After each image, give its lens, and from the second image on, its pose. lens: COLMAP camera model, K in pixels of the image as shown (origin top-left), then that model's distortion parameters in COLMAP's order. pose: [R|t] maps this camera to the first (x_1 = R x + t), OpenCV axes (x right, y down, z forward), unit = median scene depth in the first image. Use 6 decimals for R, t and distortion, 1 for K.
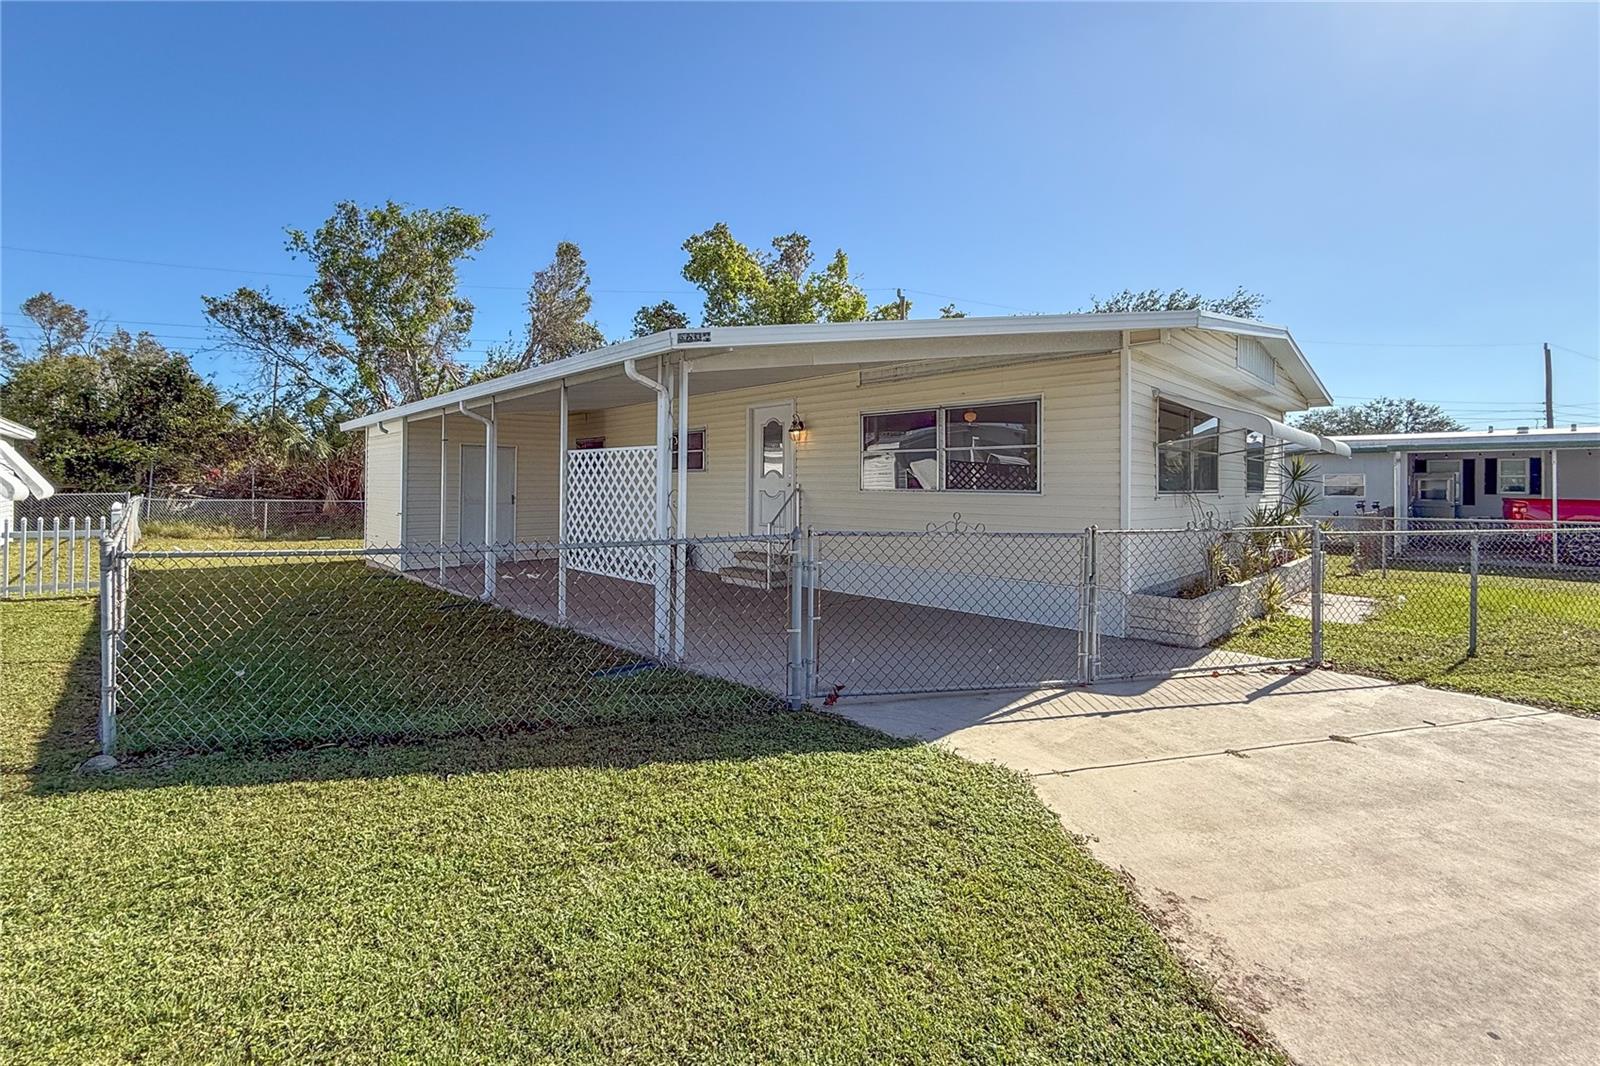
lens RADIAL K [[660.5, 0, 760.6], [0, 660.5, 484.7], [0, 0, 1]] dist [-0.009647, -0.000068]
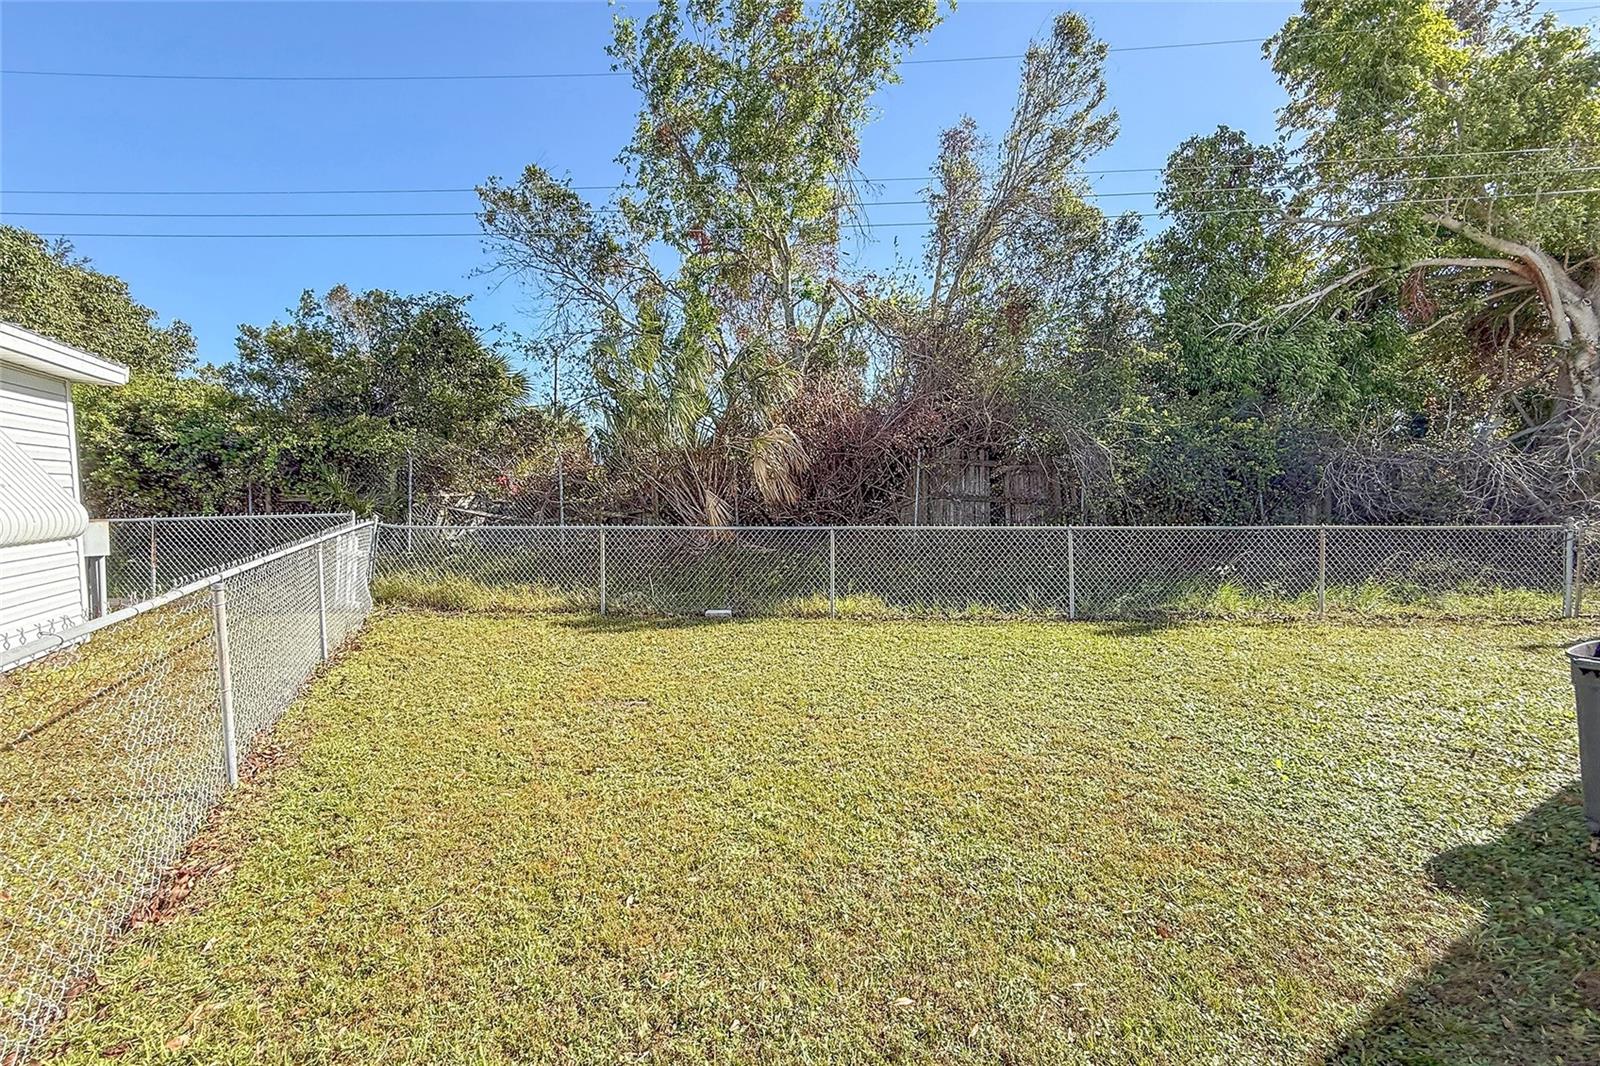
lens RADIAL K [[677.6, 0, 800.0], [0, 677.6, 533.0], [0, 0, 1]] dist [-0.010706, -0.000098]
pose [[0.959563, 0.010501, -0.281298, -0.375565], [0.009362, 0.997561, 0.069174, -0.004114], [0.281338, -0.069010, 0.957124, 0.455909]]
